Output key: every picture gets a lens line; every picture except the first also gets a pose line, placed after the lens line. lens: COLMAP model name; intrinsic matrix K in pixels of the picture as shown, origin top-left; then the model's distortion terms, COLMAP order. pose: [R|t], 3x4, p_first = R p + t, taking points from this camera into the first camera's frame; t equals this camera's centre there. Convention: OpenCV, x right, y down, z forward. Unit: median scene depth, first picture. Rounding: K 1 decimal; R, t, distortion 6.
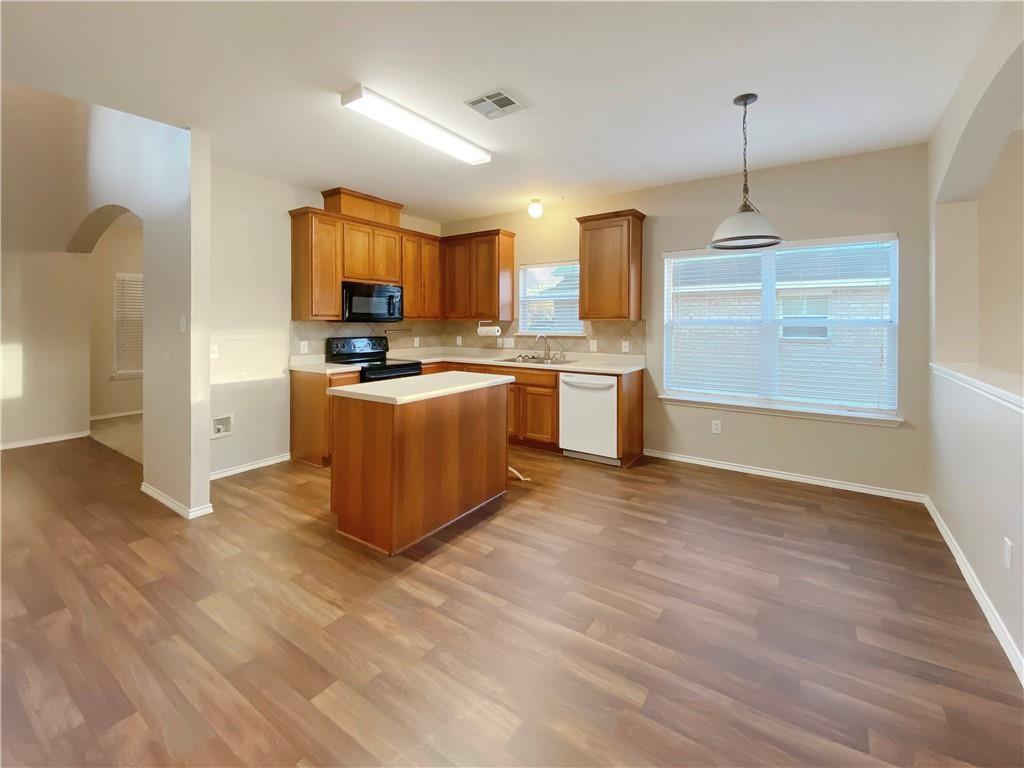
lens RADIAL K [[425.9, 0, 516.9], [0, 425.9, 322.7], [0, 0, 1]] dist [0.000445, -0.000105]
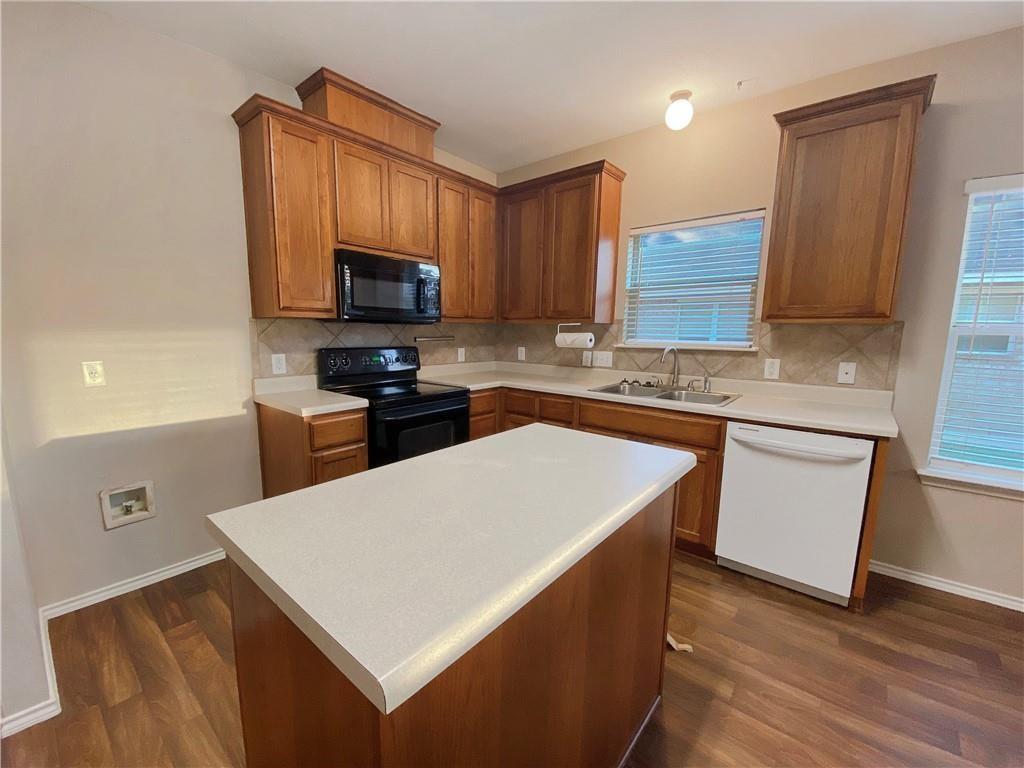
lens RADIAL K [[411.3, 0, 493.9], [0, 411.3, 386.7], [0, 0, 1]] dist [-0.016731, -0.000244]
pose [[0.989085, 0.028443, -0.144575, -0.101306], [-0.008576, 0.990641, 0.136223, 0.006968], [0.147097, -0.133496, 0.980072, 0.413484]]
